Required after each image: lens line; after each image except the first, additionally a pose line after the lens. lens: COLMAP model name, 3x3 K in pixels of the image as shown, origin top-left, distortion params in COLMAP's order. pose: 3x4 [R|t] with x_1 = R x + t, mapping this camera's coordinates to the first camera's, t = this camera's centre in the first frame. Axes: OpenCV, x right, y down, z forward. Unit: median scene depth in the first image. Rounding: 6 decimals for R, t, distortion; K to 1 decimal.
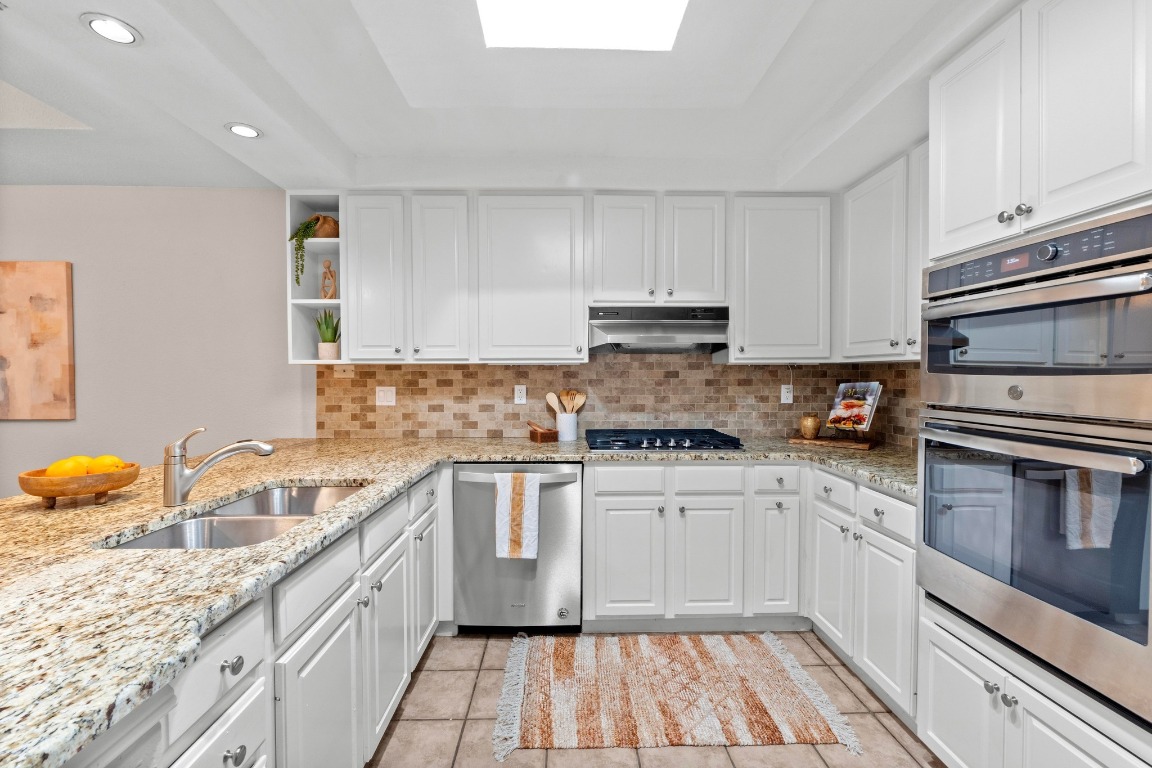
lens RADIAL K [[490.5, 0, 570.2], [0, 490.5, 386.5], [0, 0, 1]] dist [-0.007329, -0.000012]
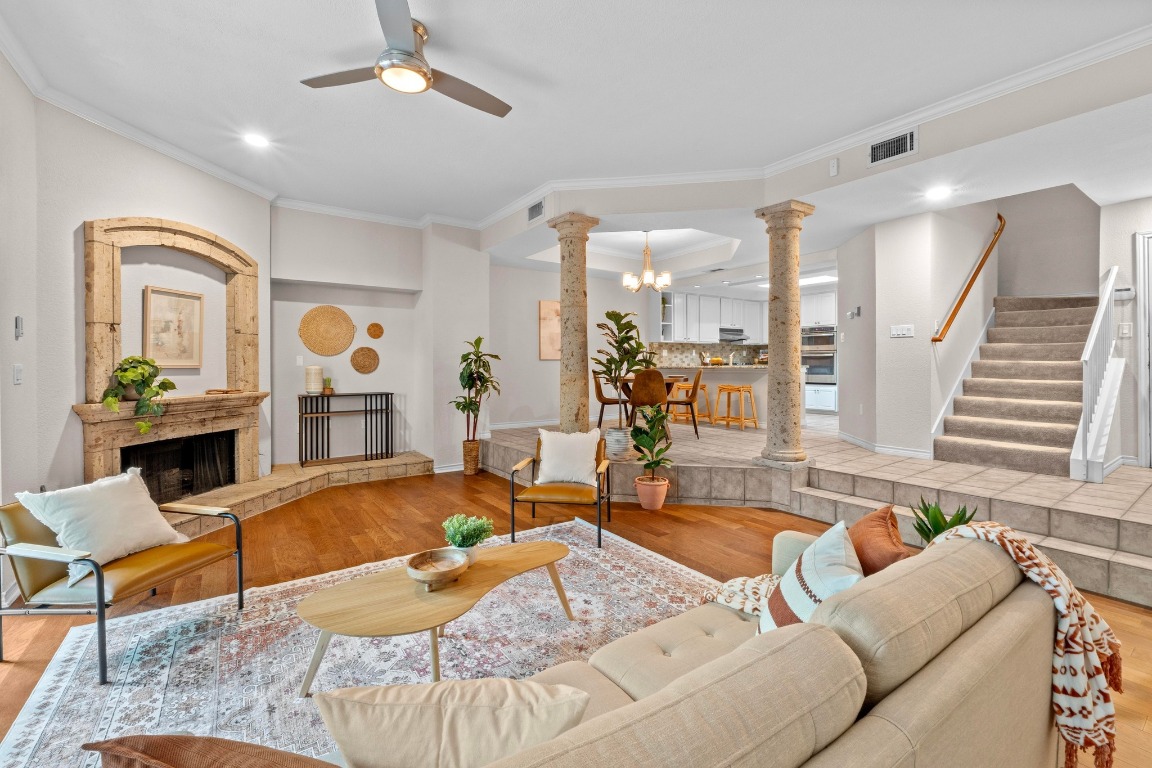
lens RADIAL K [[493.8, 0, 571.6], [0, 493.8, 363.3], [0, 0, 1]] dist [-0.005586, 0.000063]
pose [[0.830815, -0.001546, 0.556546, -2.939873], [0.015960, 0.999651, -0.021049, 0.161643], [-0.556320, 0.026370, 0.830550, -1.447035]]
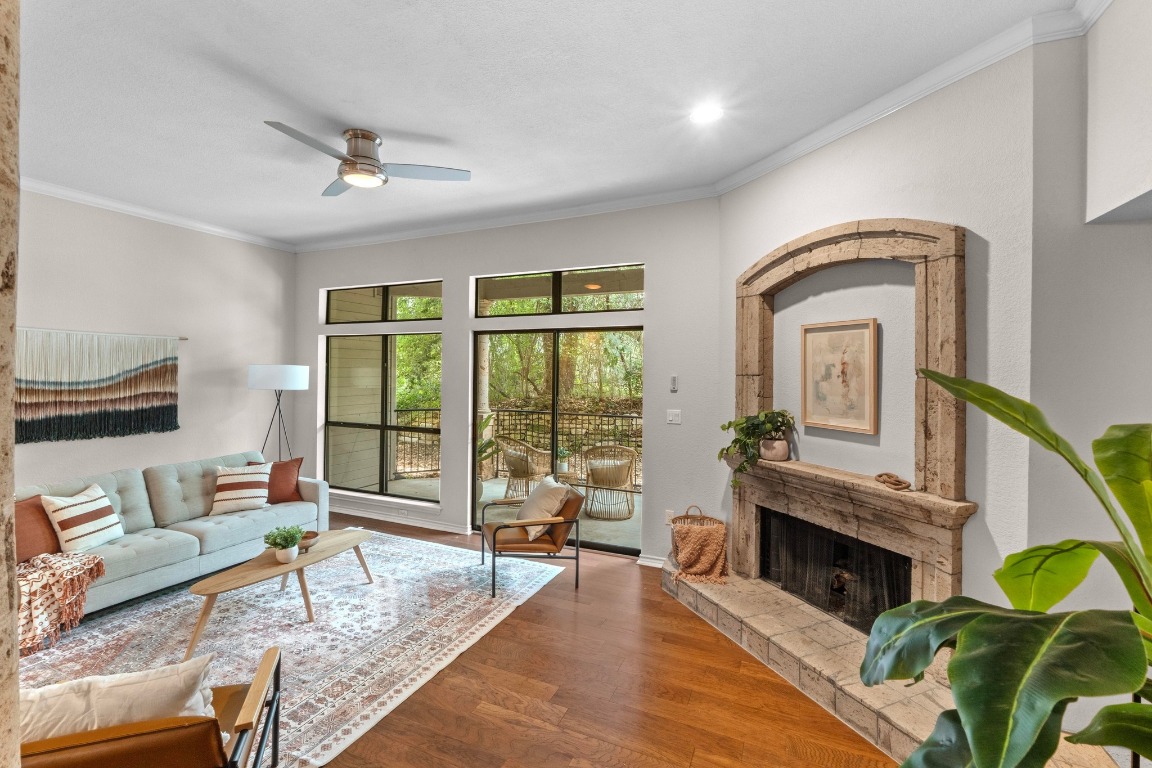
lens RADIAL K [[496.6, 0, 572.4], [0, 496.6, 366.5], [0, 0, 1]] dist [-0.003543, -0.000501]
pose [[-0.428117, -0.012259, -0.903640, -1.804215], [-0.030520, 0.999534, 0.000899, -0.007557], [0.903208, 0.027964, -0.428291, 0.532367]]
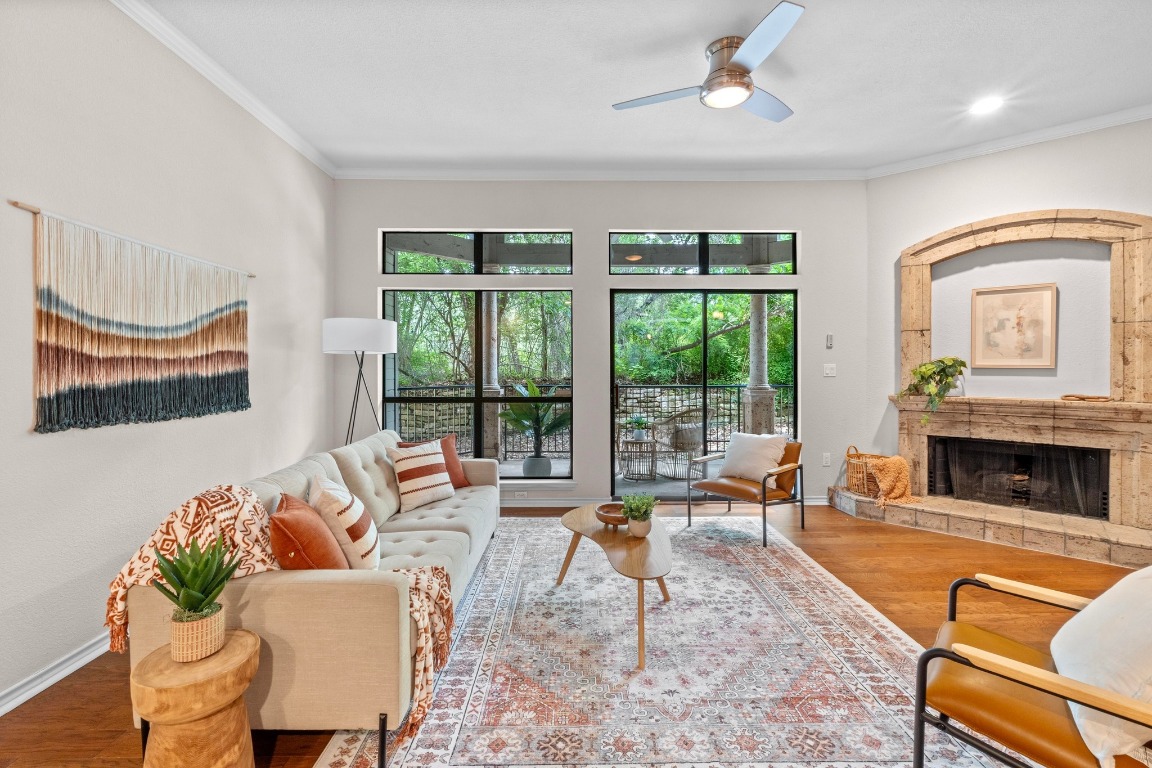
lens RADIAL K [[493.8, 0, 571.6], [0, 493.8, 363.3], [0, 0, 1]] dist [-0.005586, 0.000063]
pose [[-0.005578, -0.005010, -0.999972, -1.594041], [-0.023929, 0.999702, -0.004876, 0.148628], [0.999698, 0.023902, -0.005697, -0.755282]]
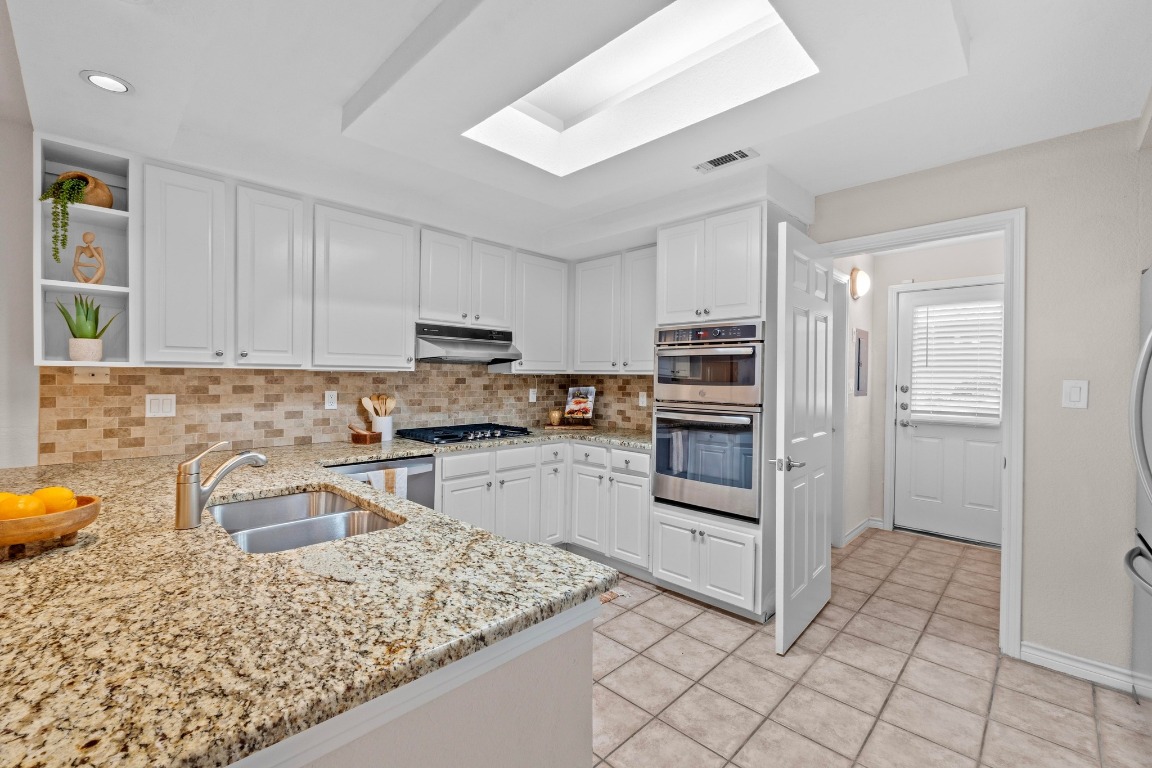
lens RADIAL K [[485.5, 0, 570.9], [0, 485.5, 389.2], [0, 0, 1]] dist [-0.011987, -0.000160]
pose [[0.721006, -0.007763, 0.692885, -0.492257], [0.005855, 0.999970, 0.005111, -0.009268], [-0.692904, 0.000372, 0.721030, -0.080620]]
